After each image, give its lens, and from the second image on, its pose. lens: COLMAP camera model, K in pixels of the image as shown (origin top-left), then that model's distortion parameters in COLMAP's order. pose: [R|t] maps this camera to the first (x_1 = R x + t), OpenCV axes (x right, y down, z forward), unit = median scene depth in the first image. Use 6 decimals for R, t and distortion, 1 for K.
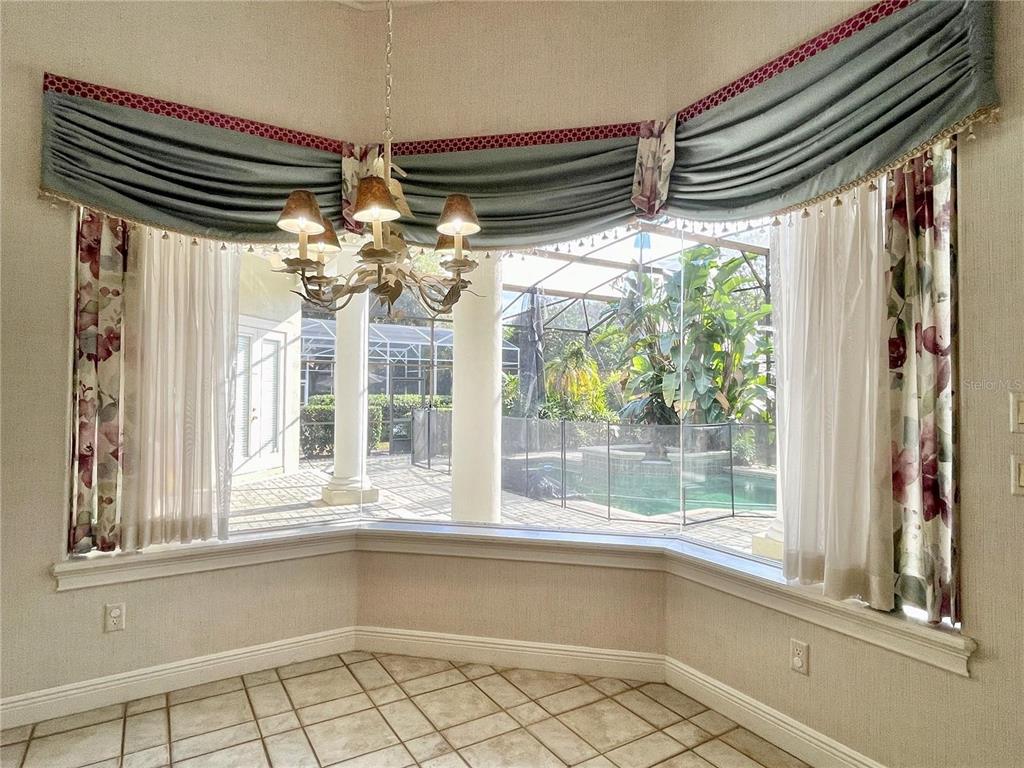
lens RADIAL K [[560.9, 0, 511.0], [0, 560.9, 384.1], [0, 0, 1]] dist [0.006599, 0.000269]
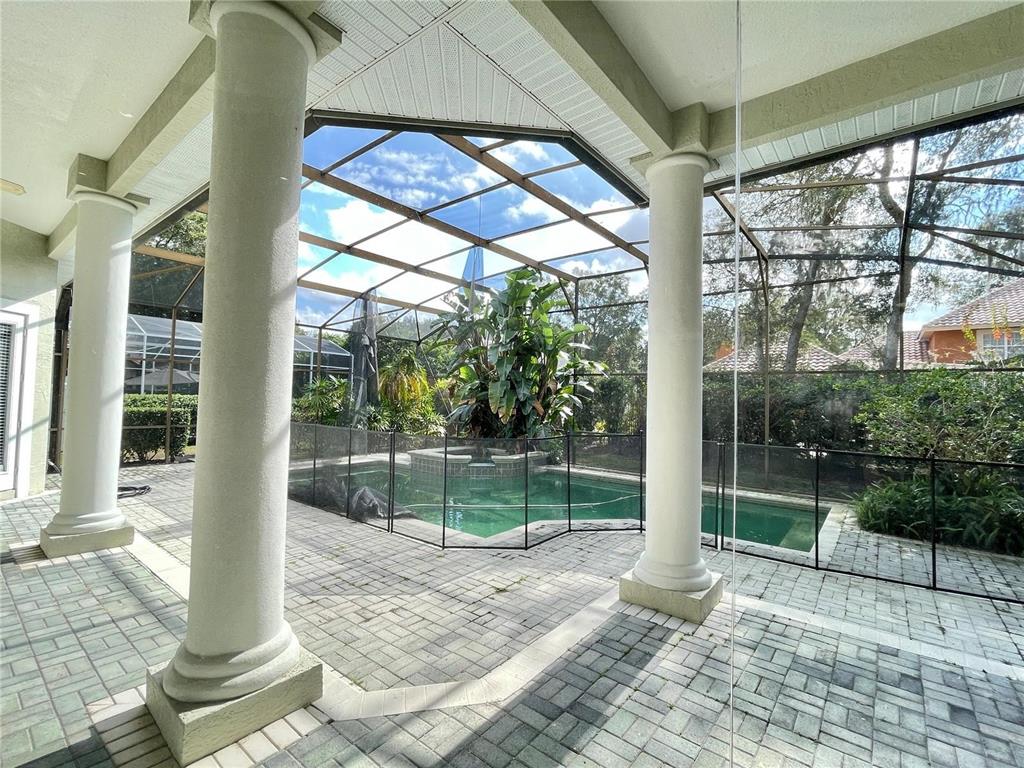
lens RADIAL K [[453.3, 0, 510.9], [0, 453.3, 379.5], [0, 0, 1]] dist [0.000891, -0.000883]
pose [[0.940462, 0.031961, 0.338392, 0.013330], [-0.024834, 0.999370, -0.025372, -0.002320], [-0.338990, 0.015458, 0.940663, 0.150643]]
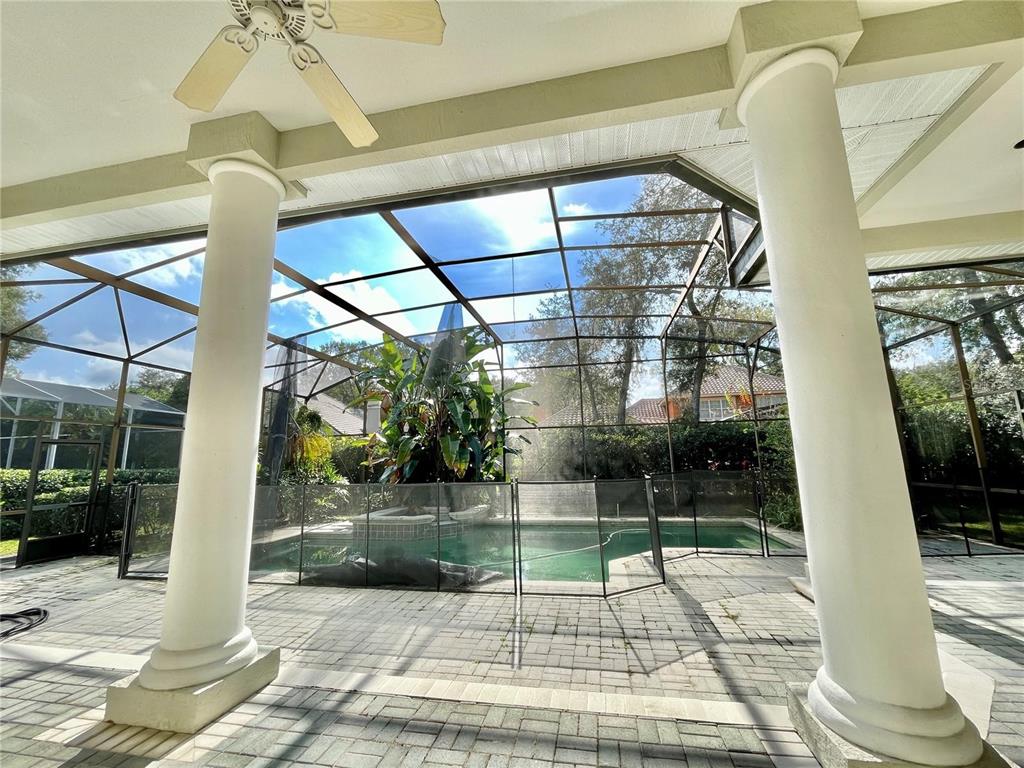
lens RADIAL K [[416.5, 0, 516.2], [0, 416.5, 388.0], [0, 0, 1]] dist [-0.000567, -0.001809]
pose [[0.679256, 0.104517, 0.726421, -0.208179], [0.013670, 0.987834, -0.154912, 0.012910], [-0.733774, 0.115155, 0.669563, 0.325088]]
